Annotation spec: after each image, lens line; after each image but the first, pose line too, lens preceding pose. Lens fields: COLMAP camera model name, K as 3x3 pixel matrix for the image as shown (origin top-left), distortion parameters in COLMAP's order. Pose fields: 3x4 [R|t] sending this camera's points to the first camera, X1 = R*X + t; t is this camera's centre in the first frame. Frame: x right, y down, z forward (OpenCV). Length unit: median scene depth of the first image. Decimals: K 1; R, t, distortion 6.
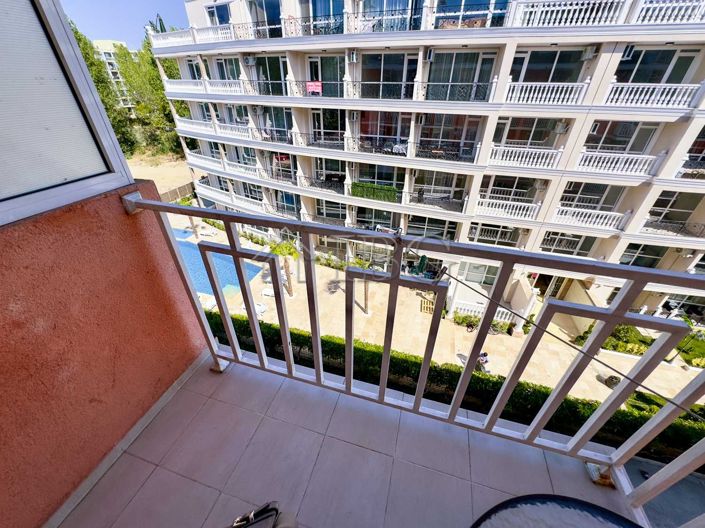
lens RADIAL K [[281.1, 0, 352.3], [0, 281.1, 260.7], [0, 0, 1]] dist [-0.003233, 0.000680]
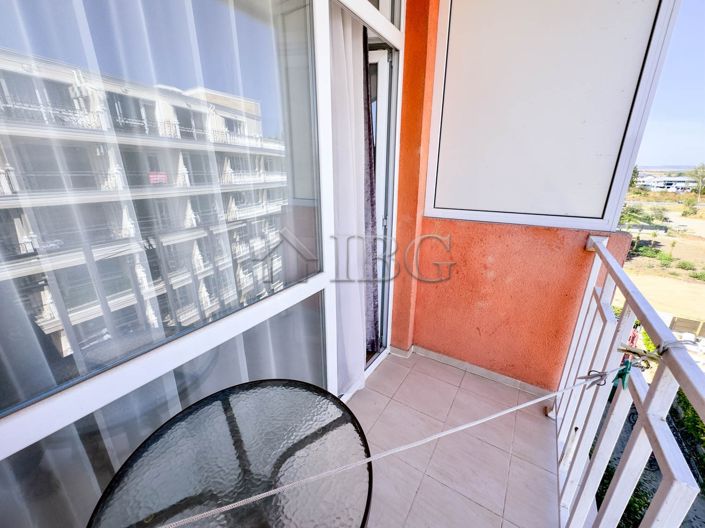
lens RADIAL K [[281.1, 0, 353.2], [0, 281.1, 265.8], [0, 0, 1]] dist [-0.003233, 0.000680]
pose [[-0.285198, 0.291840, -0.912958, 0.725850], [-0.514888, 0.756756, 0.402753, -0.081908], [0.808426, 0.584935, -0.065560, 0.283064]]
